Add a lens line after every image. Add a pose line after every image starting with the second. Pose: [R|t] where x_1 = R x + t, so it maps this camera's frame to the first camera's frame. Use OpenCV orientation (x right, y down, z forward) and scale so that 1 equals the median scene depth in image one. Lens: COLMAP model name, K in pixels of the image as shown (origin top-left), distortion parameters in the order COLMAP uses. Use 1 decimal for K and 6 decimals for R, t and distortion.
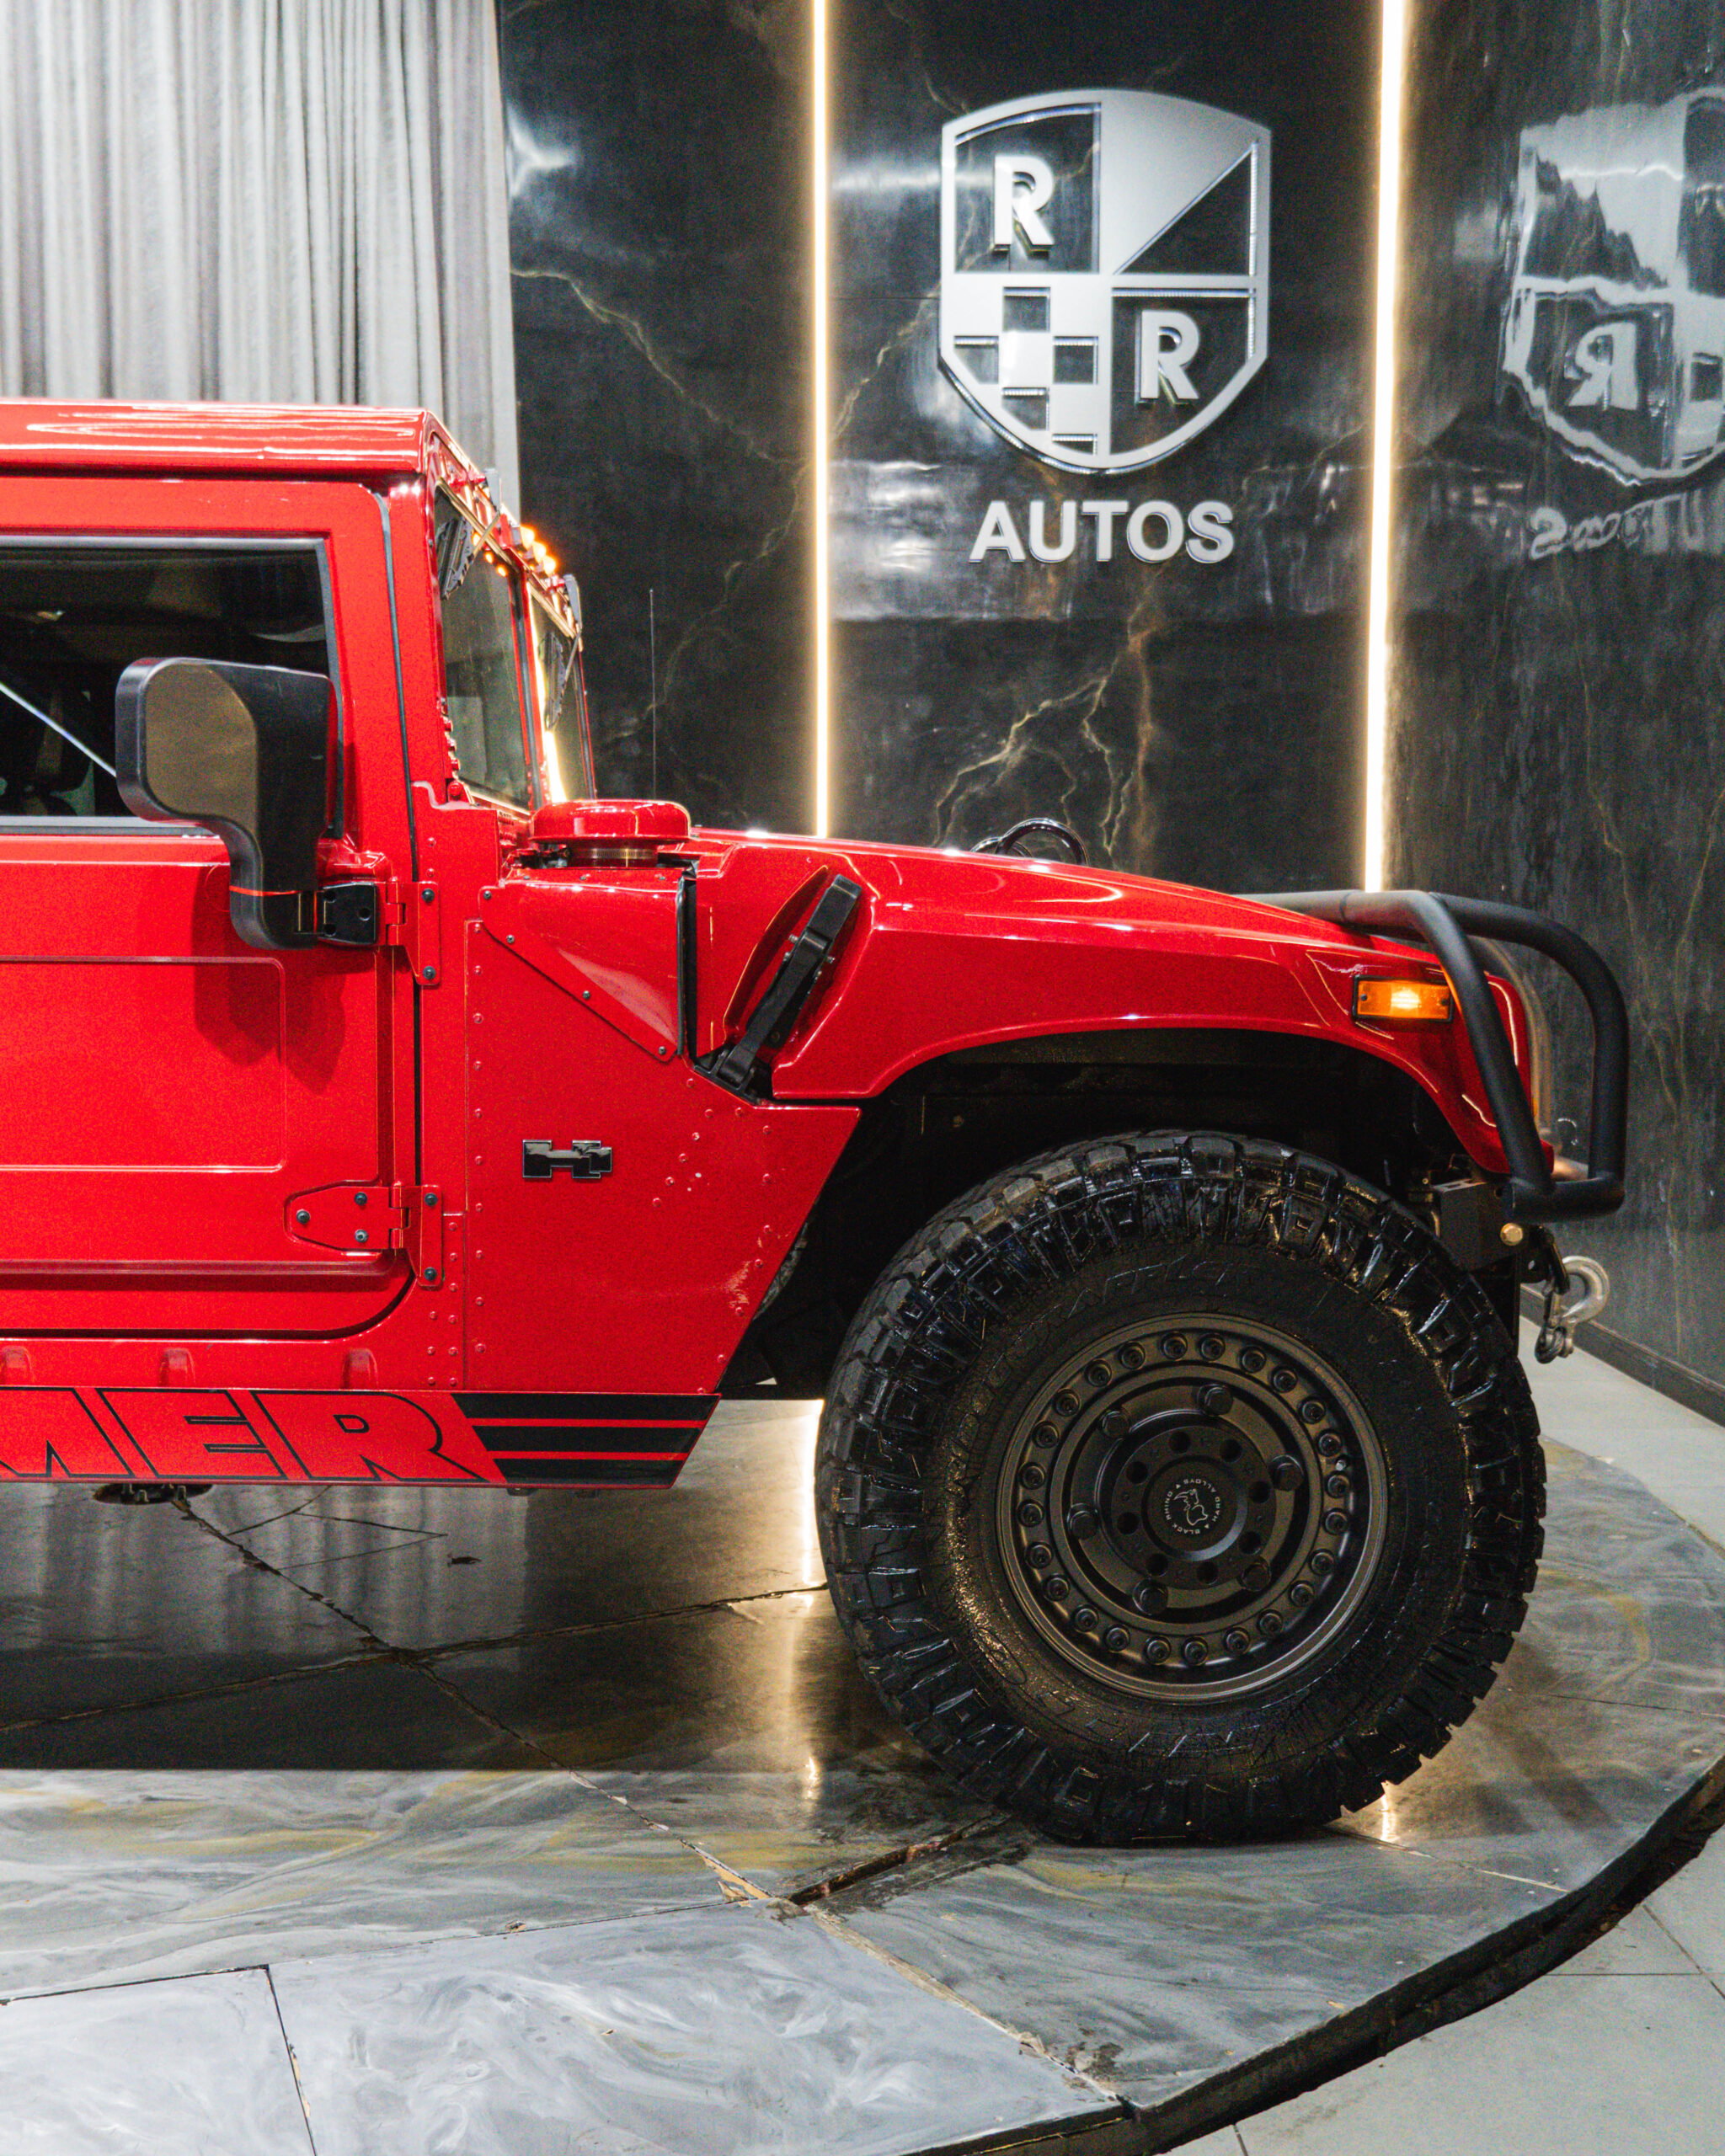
lens RADIAL K [[2471.3, 0, 799.4], [0, 2471.3, 1195.7], [0, 0, 1]] dist [0.013218, -0.042389]
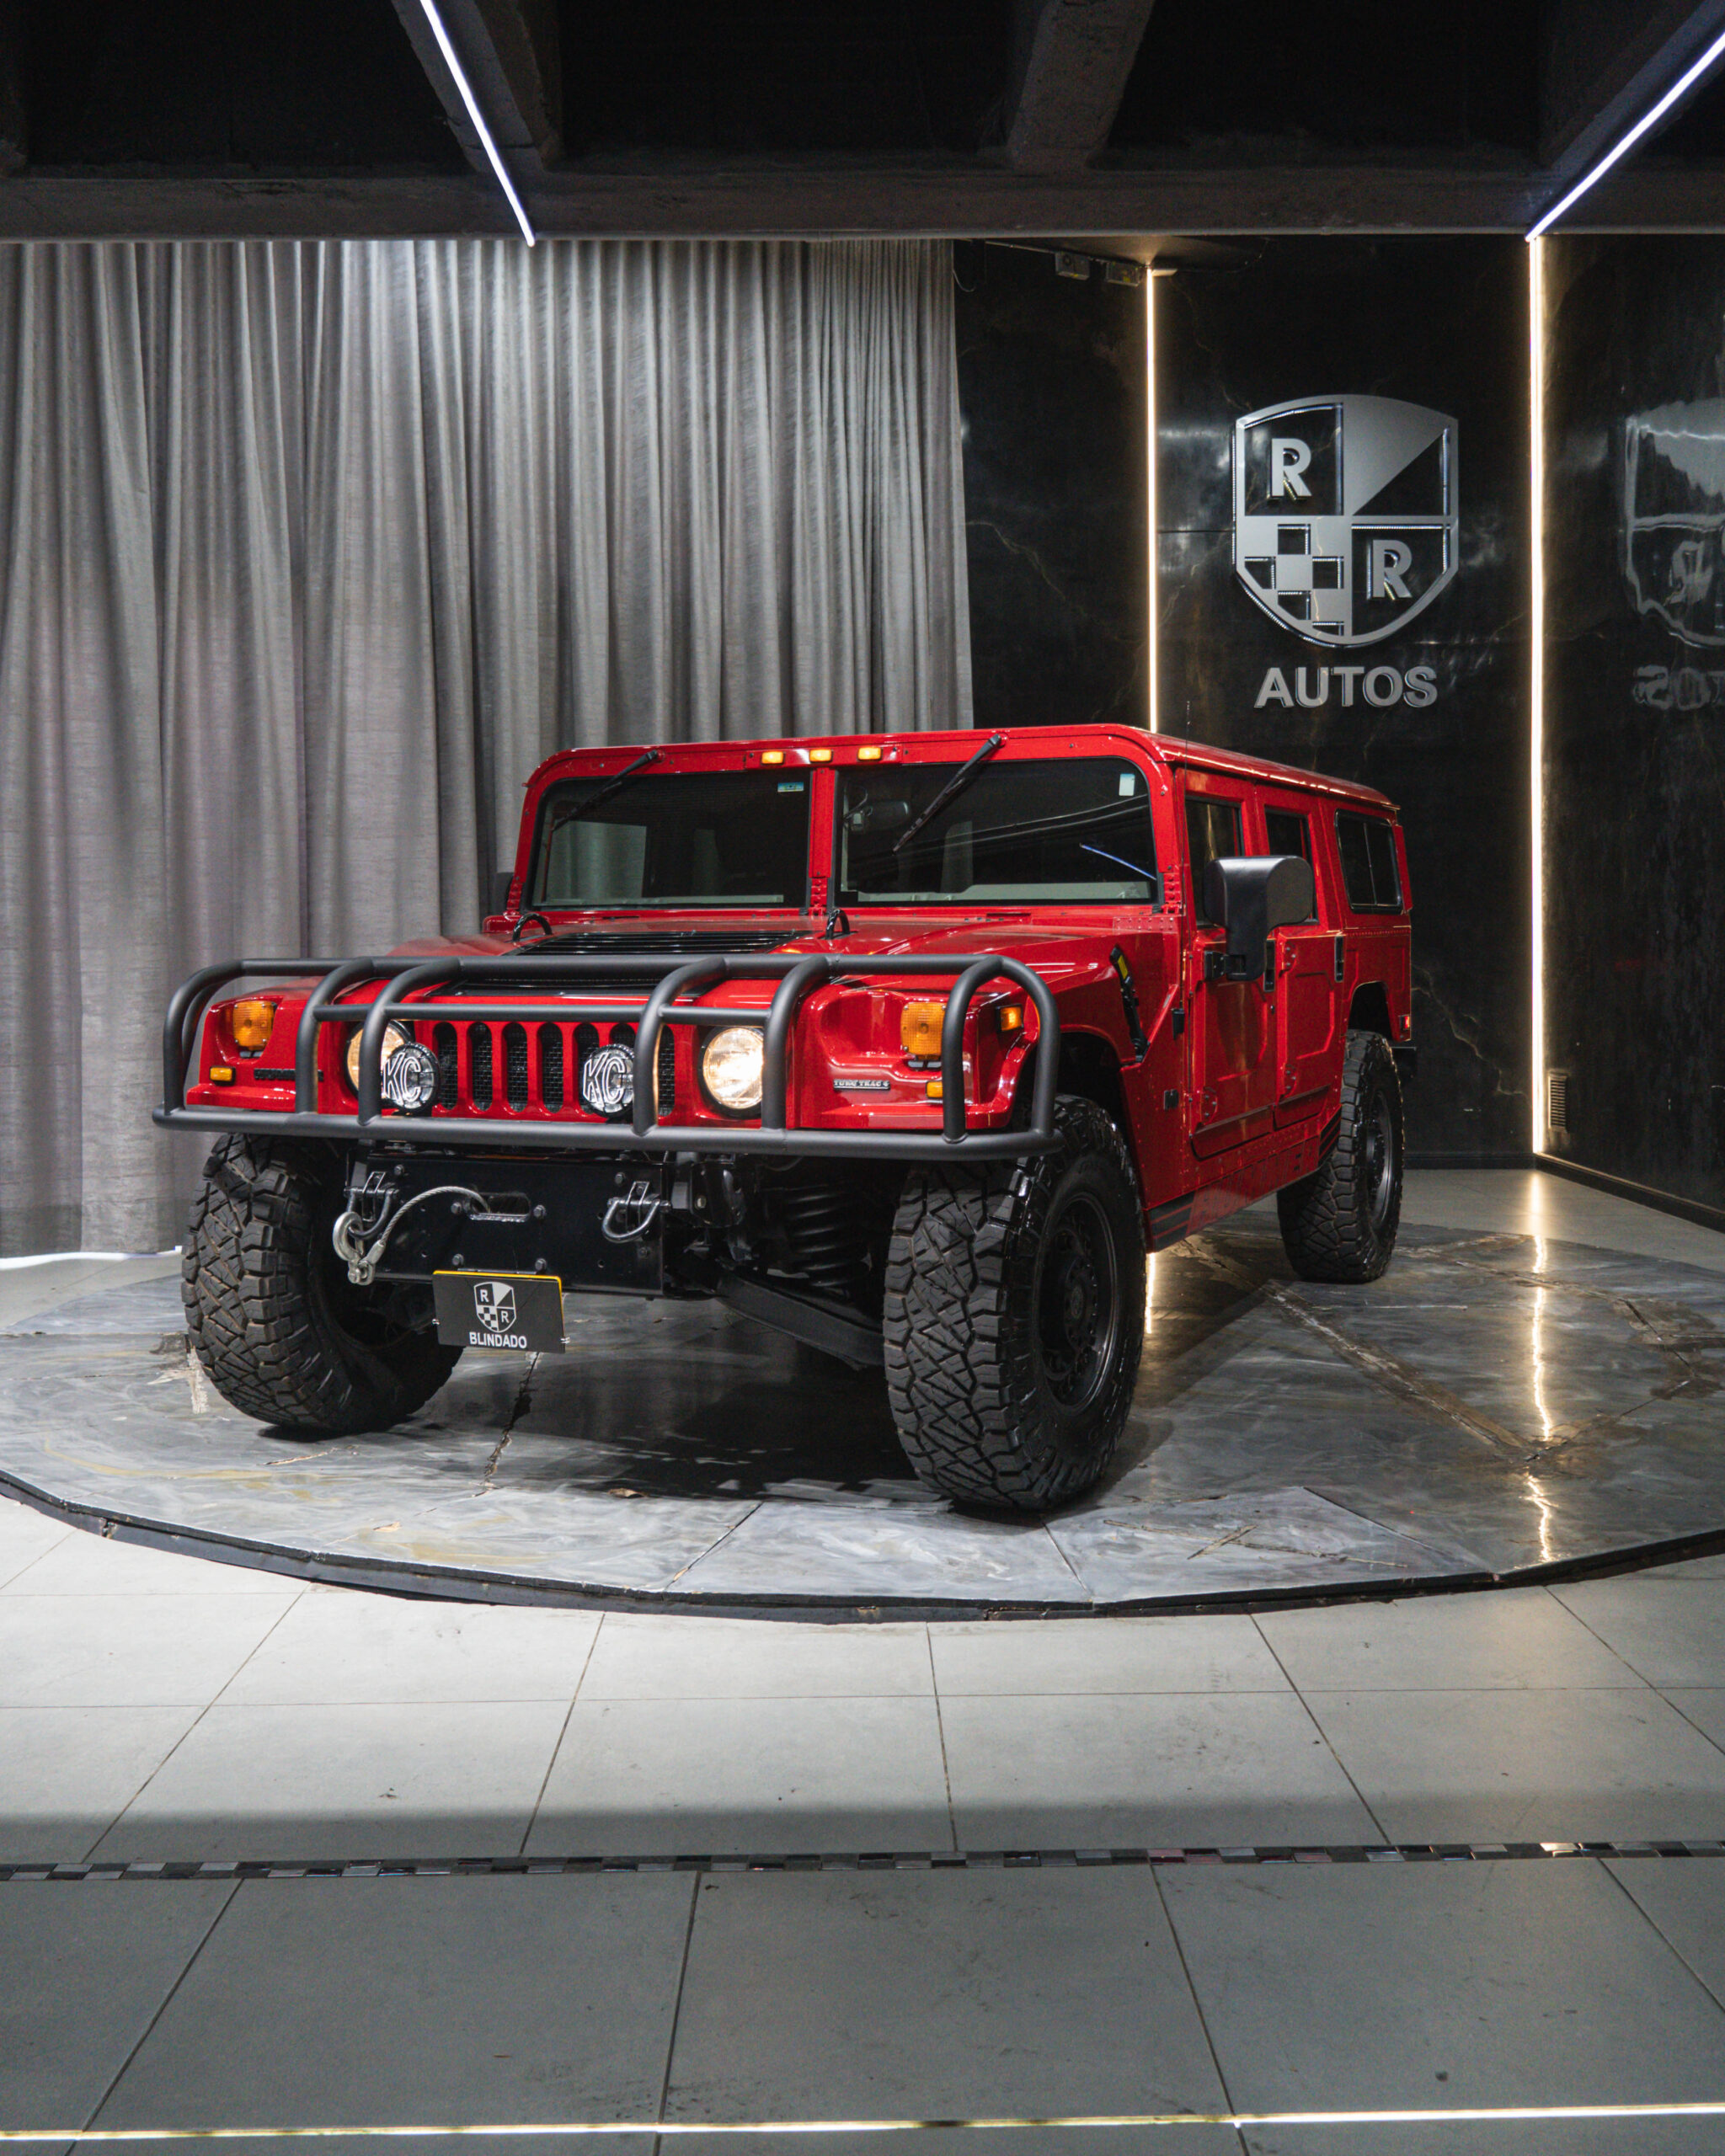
lens RADIAL K [[2040.3, 0, 860.1], [0, 2040.3, 1011.6], [0, 0, 1]] dist [-0.019494, -0.003236]
pose [[0.999712, -0.004038, -0.023673, -0.144276], [0.002209, 0.997045, -0.076788, 0.014442], [0.023913, 0.076714, 0.996766, -0.199229]]
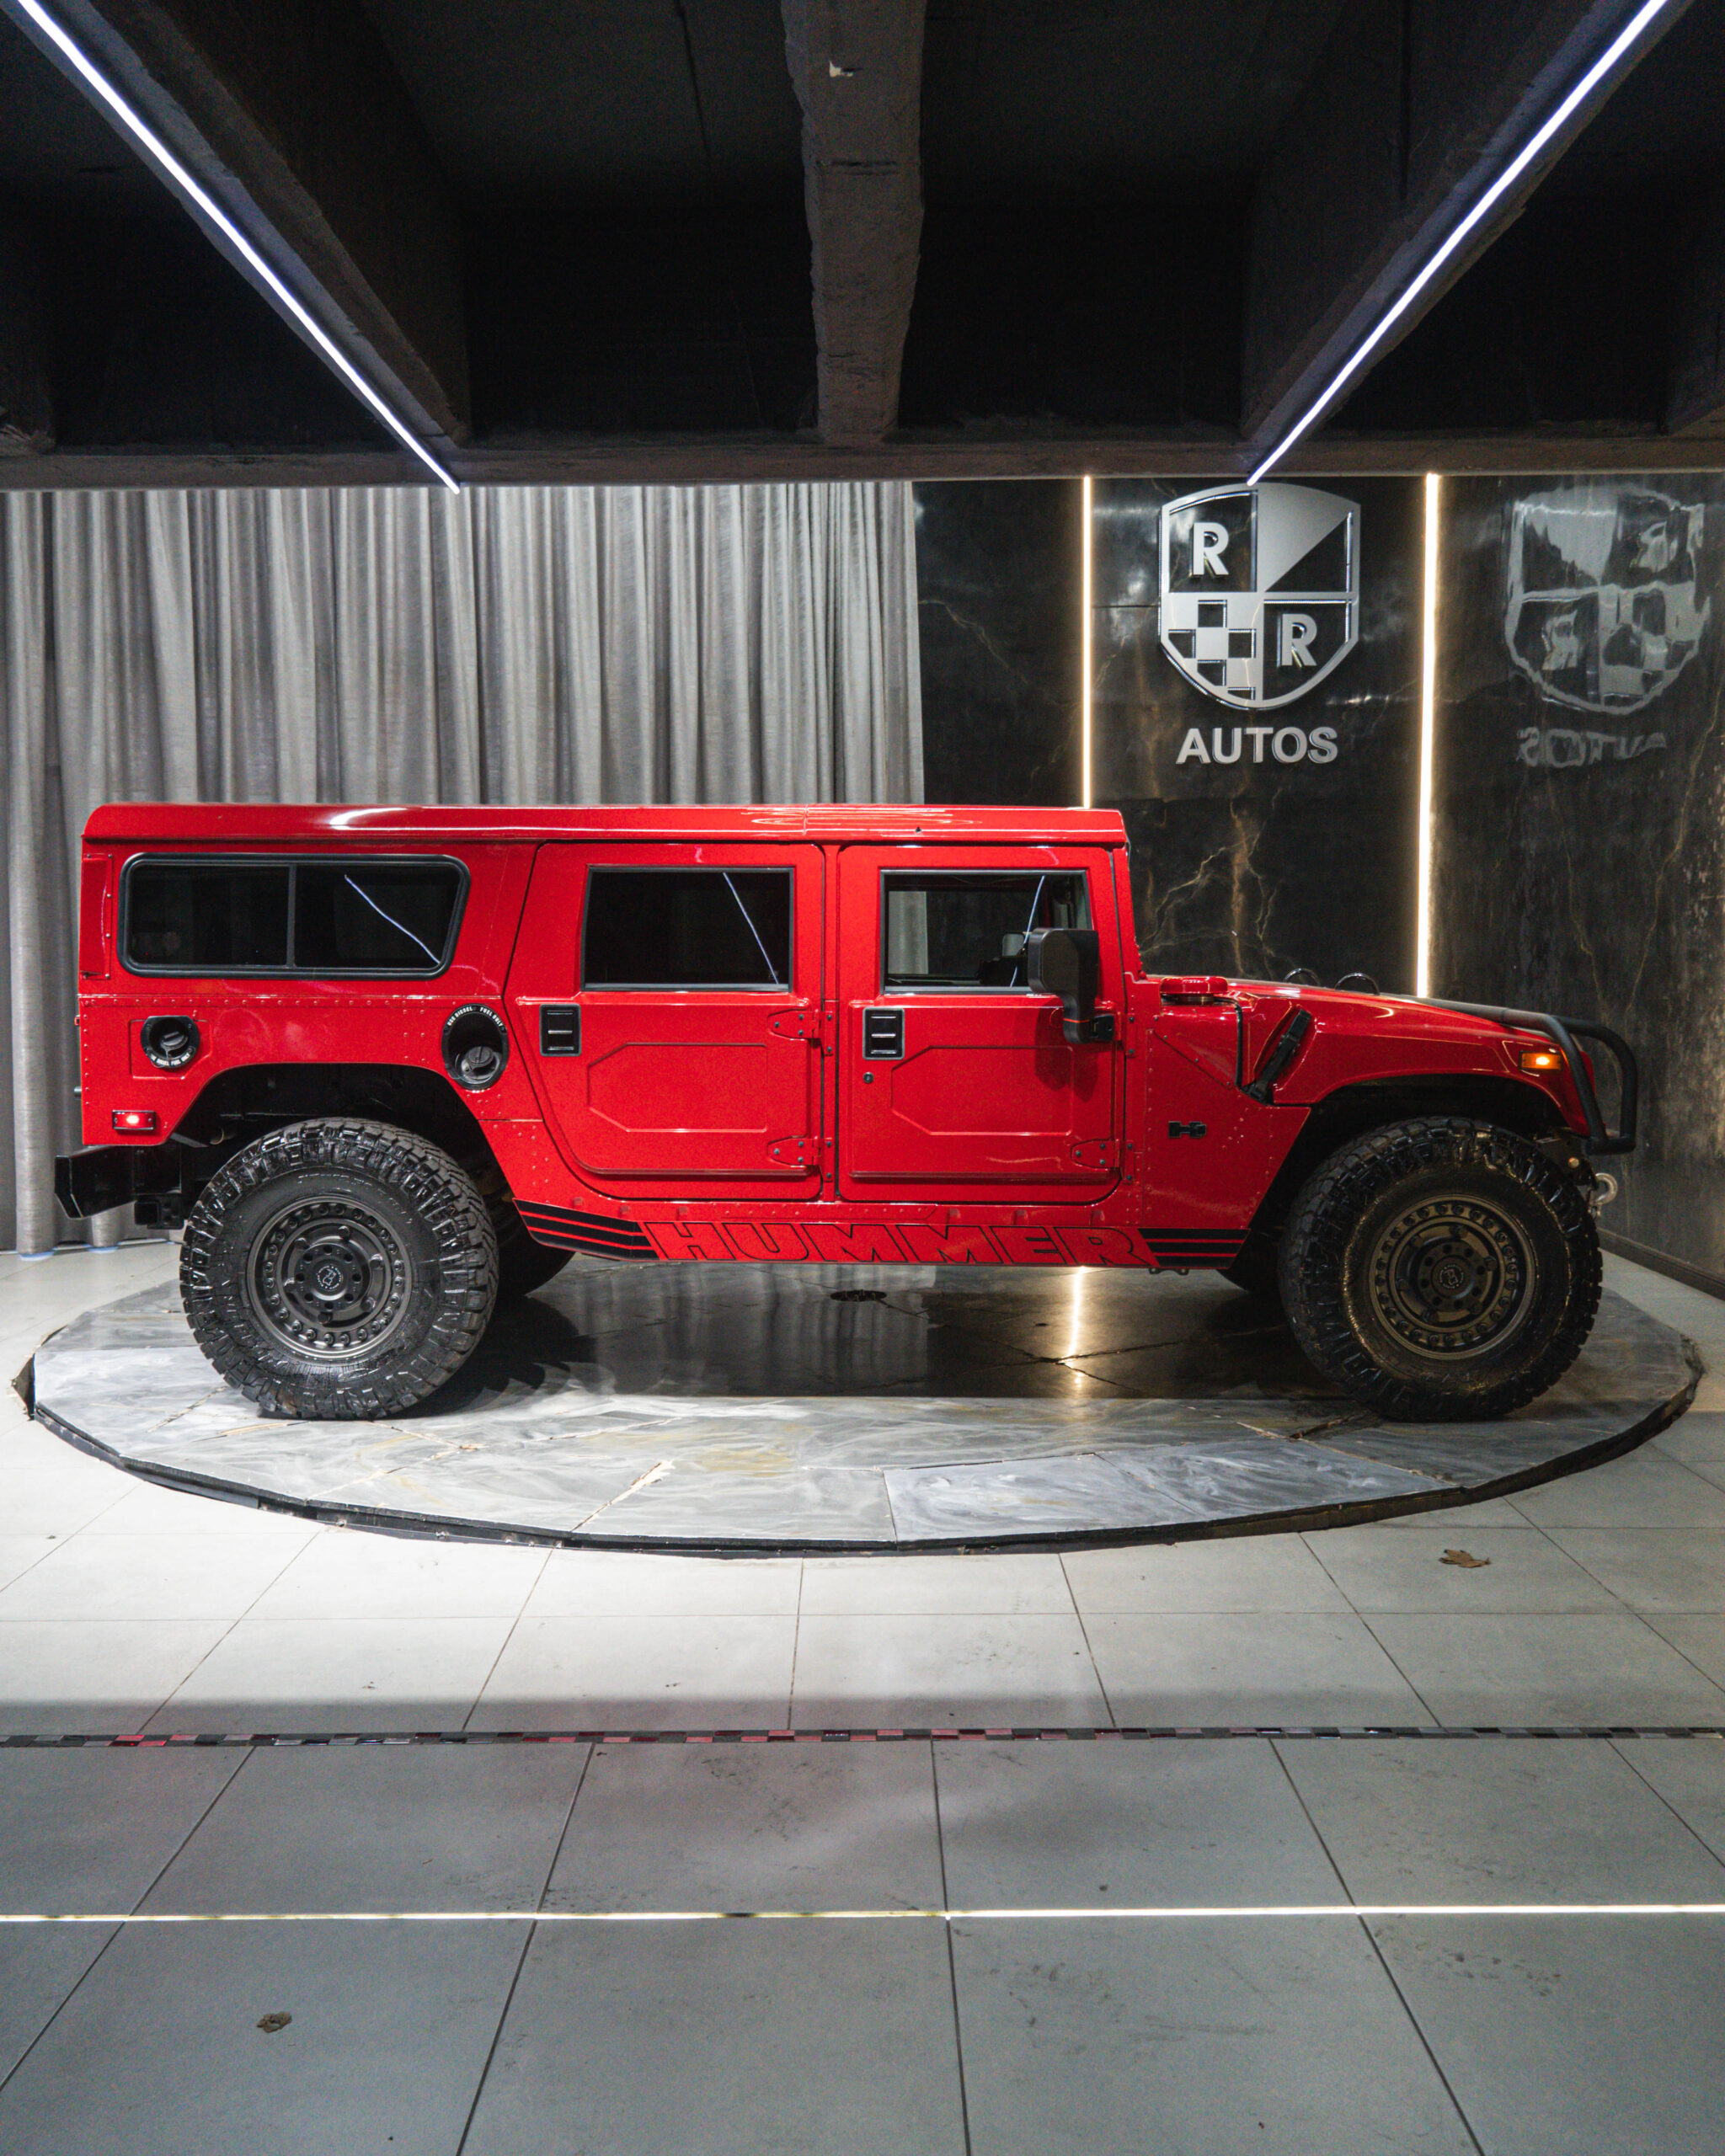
lens RADIAL K [[1841.0, 0, 838.3], [0, 1841.0, 1137.9], [0, 0, 1]] dist [-0.013433, -0.004314]
pose [[0.999189, -0.001741, -0.040225, -0.114462], [0.001465, 0.999975, -0.006891, 0.001599], [0.040236, 0.006826, 0.999167, -0.249883]]
